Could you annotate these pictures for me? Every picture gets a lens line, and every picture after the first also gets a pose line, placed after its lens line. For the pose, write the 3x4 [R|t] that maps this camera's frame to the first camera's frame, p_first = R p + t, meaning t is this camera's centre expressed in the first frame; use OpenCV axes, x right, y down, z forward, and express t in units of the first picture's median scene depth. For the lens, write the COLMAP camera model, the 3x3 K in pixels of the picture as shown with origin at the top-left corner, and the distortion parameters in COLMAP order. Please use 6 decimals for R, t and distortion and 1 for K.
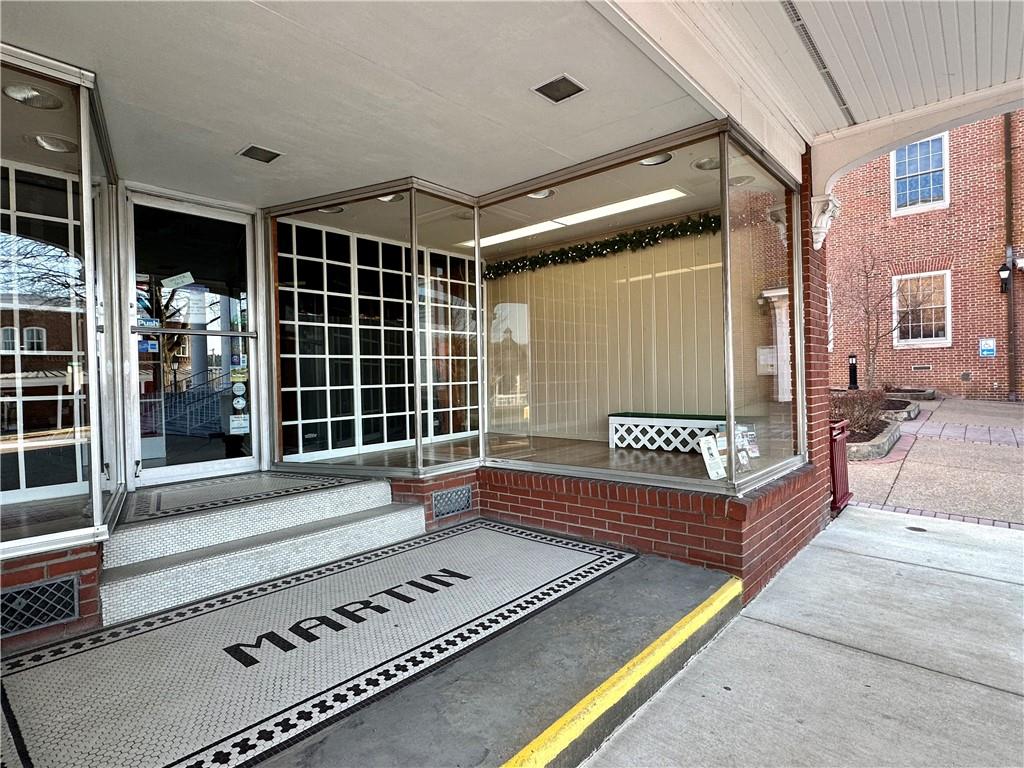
lens RADIAL K [[546.4, 0, 507.5], [0, 546.4, 383.6], [0, 0, 1]] dist [-0.000063, 0.000525]
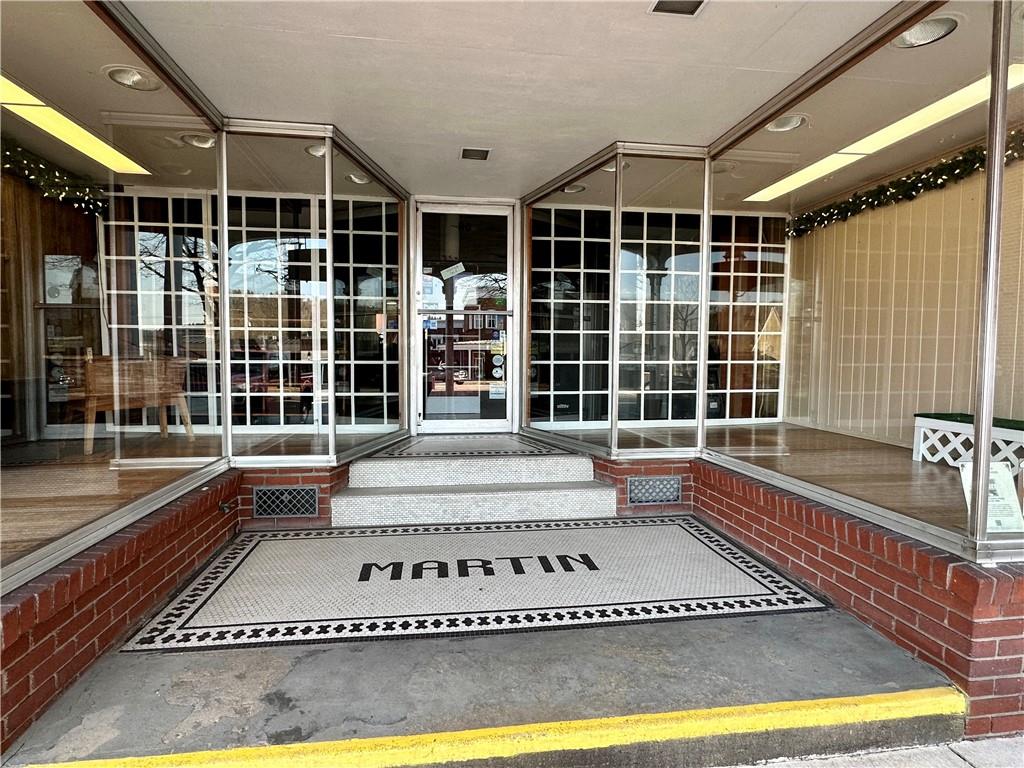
lens RADIAL K [[546.4, 0, 508.8], [0, 546.4, 383.0], [0, 0, 1]] dist [-0.000063, 0.000525]
pose [[0.760329, 0.061460, -0.646624, 0.353590], [-0.029496, 0.997753, 0.060152, -0.015982], [0.648869, -0.026662, 0.760433, 0.167921]]
